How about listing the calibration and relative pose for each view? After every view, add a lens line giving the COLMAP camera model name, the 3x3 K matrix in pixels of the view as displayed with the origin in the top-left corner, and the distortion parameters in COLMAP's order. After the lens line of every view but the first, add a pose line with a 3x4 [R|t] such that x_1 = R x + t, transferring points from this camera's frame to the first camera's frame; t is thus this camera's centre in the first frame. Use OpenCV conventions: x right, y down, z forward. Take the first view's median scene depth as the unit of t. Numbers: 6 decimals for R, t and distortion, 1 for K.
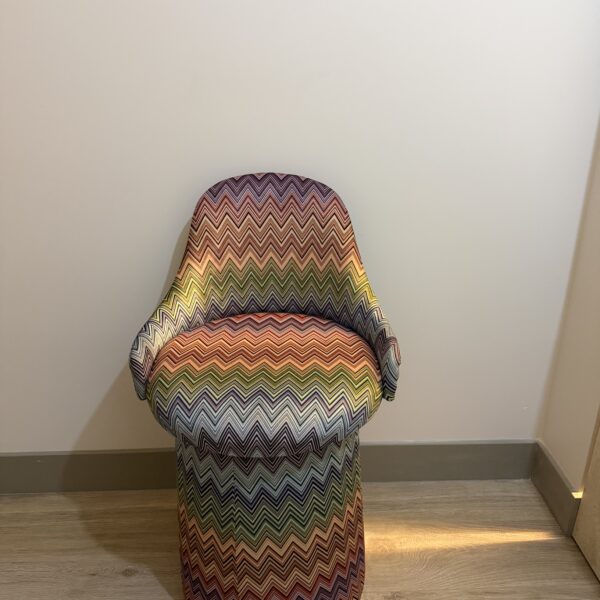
lens RADIAL K [[562.8, 0, 300.0], [0, 562.8, 300.0], [0, 0, 1]] dist [0.005148, -0.027025]
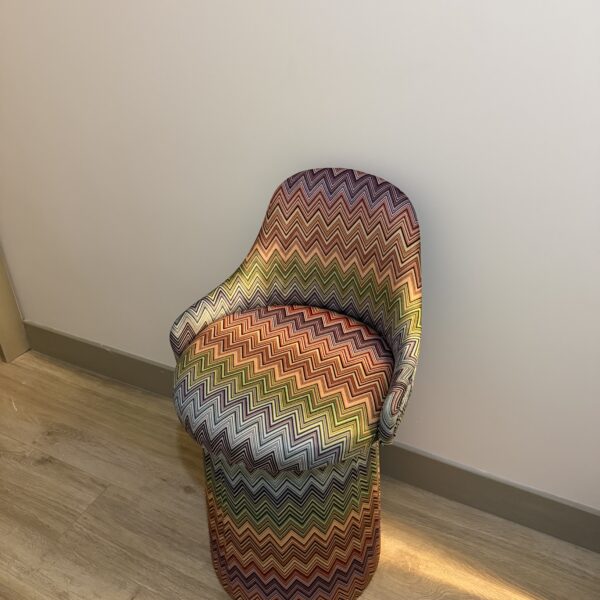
lens RADIAL K [[562.8, 0, 300.0], [0, 562.8, 300.0], [0, 0, 1]] dist [0.005148, -0.027025]
pose [[0.875011, 0.243836, -0.418211, 0.325569], [-0.172767, 0.964288, 0.200747, -0.193200], [0.452226, -0.103402, 0.885889, 0.107185]]
